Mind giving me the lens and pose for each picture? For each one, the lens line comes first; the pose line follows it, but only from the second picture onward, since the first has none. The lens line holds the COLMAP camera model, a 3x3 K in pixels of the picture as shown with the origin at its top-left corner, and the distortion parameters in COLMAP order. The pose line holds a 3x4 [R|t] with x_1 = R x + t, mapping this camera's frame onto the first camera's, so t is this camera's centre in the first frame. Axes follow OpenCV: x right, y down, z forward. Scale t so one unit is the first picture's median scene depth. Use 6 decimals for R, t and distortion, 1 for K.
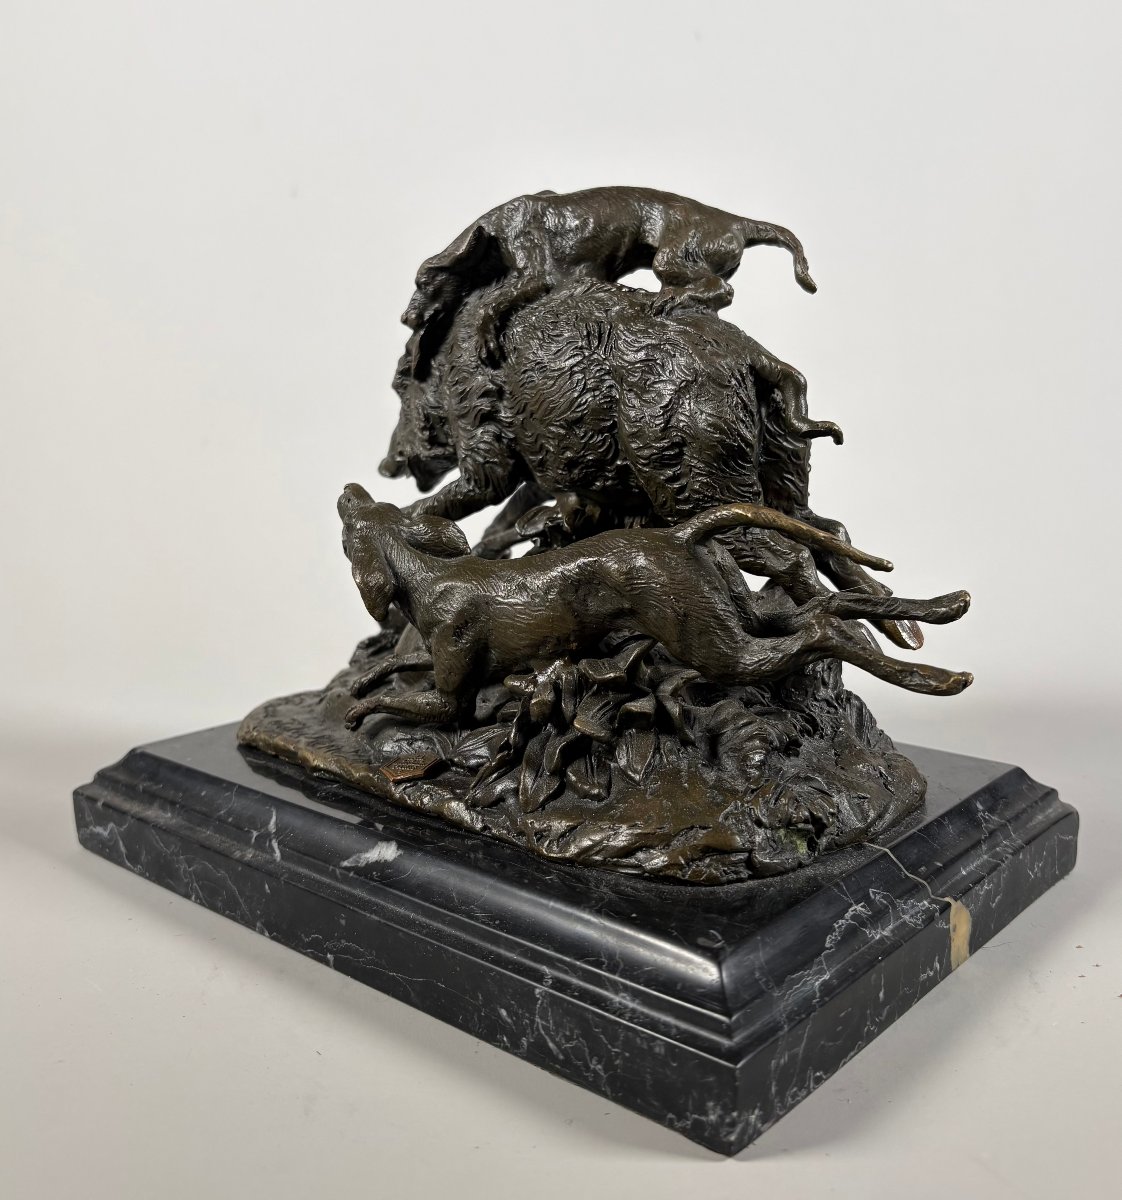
lens RADIAL K [[1194.1, 0, 561.3], [0, 1194.1, 645.1], [0, 0, 1]] dist [-0.000507, -0.001611]
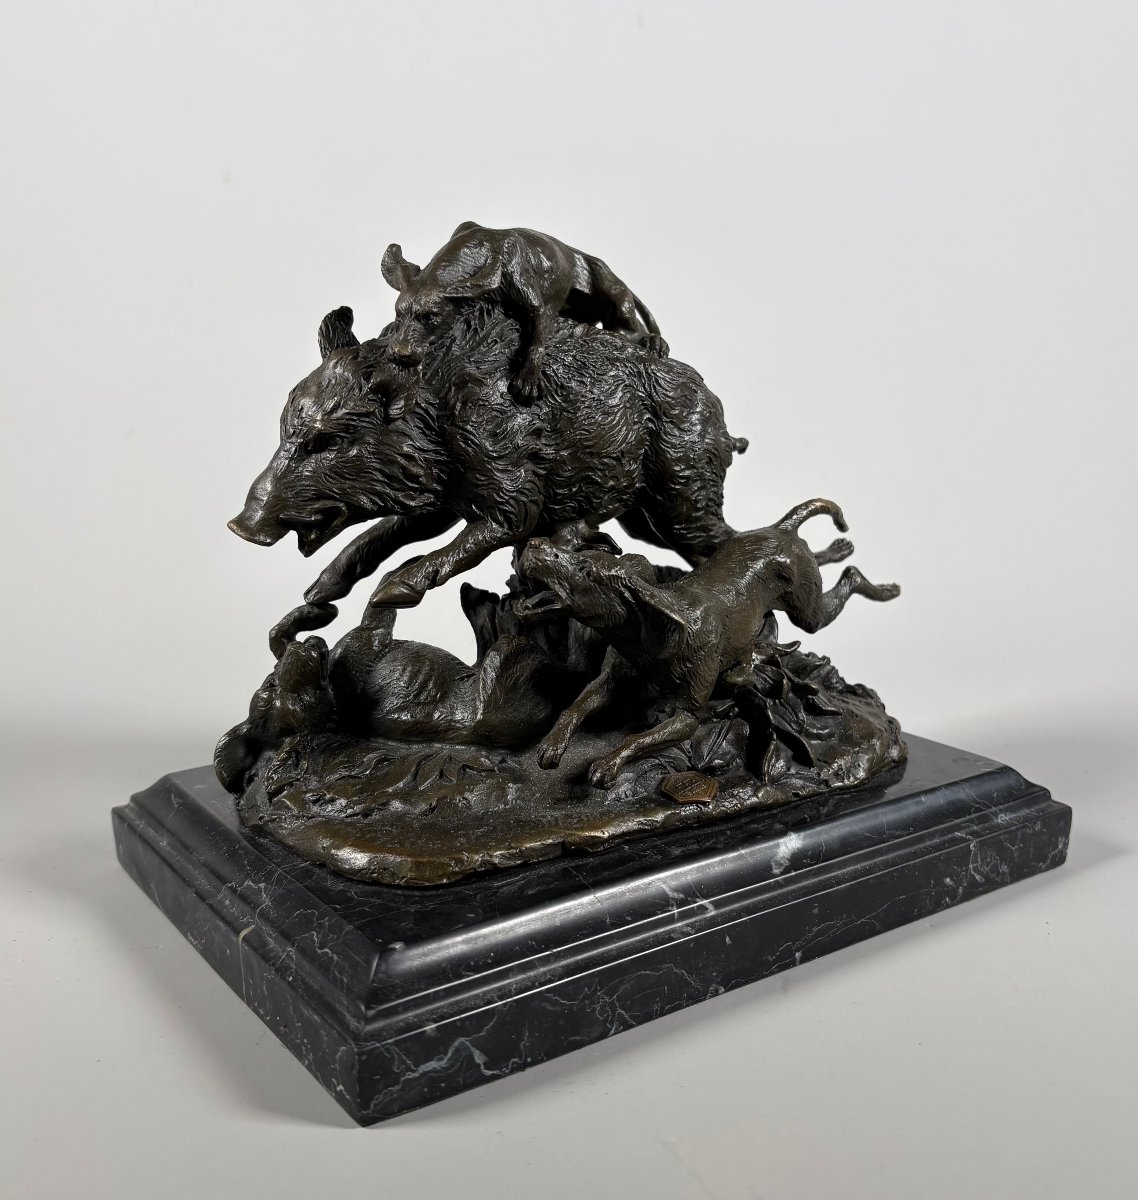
lens RADIAL K [[1310.4, 0, 569.8], [0, 1310.4, 653.8], [0, 0, 1]] dist [0.013158, 0.002375]
pose [[0.250375, -0.217862, 0.943318, -1.279948], [0.214561, 0.962609, 0.165369, -0.237583], [-0.944074, 0.160995, 0.287757, 0.792155]]
